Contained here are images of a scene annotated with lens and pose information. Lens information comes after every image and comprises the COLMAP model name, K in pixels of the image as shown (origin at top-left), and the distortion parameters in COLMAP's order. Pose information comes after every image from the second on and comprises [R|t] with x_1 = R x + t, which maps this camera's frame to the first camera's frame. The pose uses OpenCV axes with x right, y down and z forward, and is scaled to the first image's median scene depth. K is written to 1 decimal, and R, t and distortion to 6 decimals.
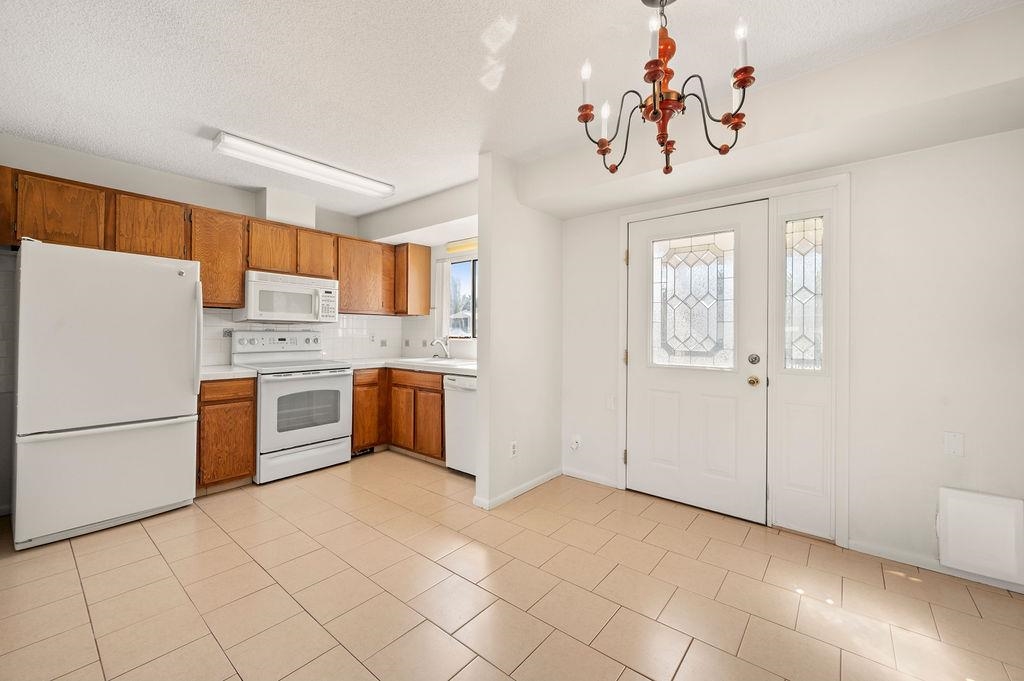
lens RADIAL K [[409.9, 0, 512.4], [0, 409.9, 328.9], [0, 0, 1]] dist [-0.000419, 0.000078]
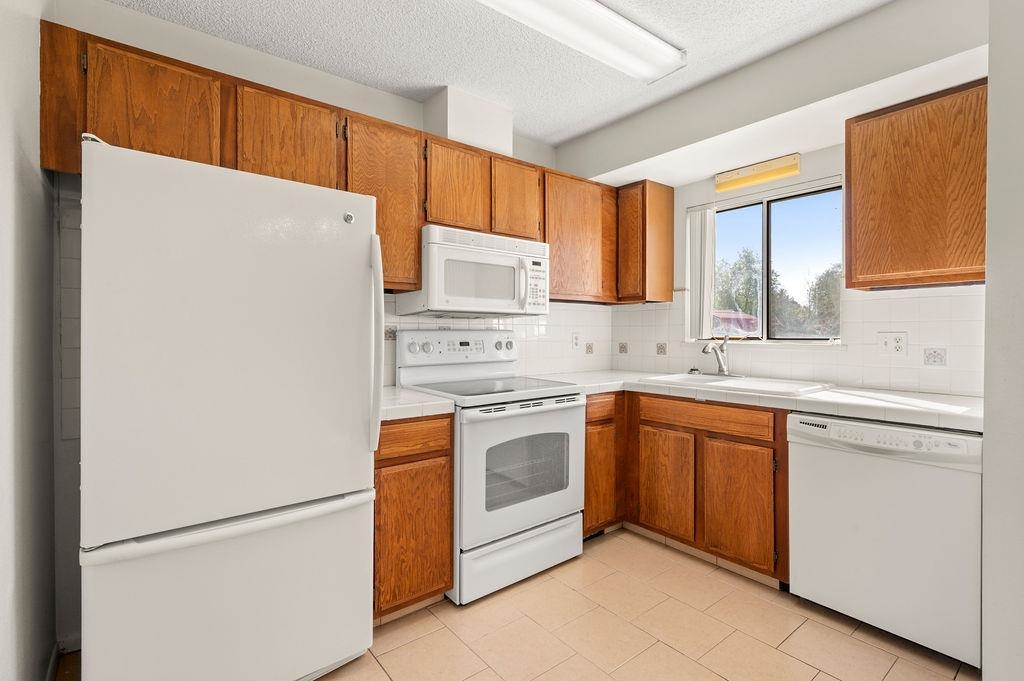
lens RADIAL K [[475.0, 0, 511.8], [0, 475.0, 331.0], [0, 0, 1]] dist [-0.000058, -0.000385]
pose [[0.978419, -0.007104, -0.206511, -0.378120], [0.008766, 0.999936, 0.007133, 0.002828], [0.206447, -0.008789, 0.978418, 0.355324]]
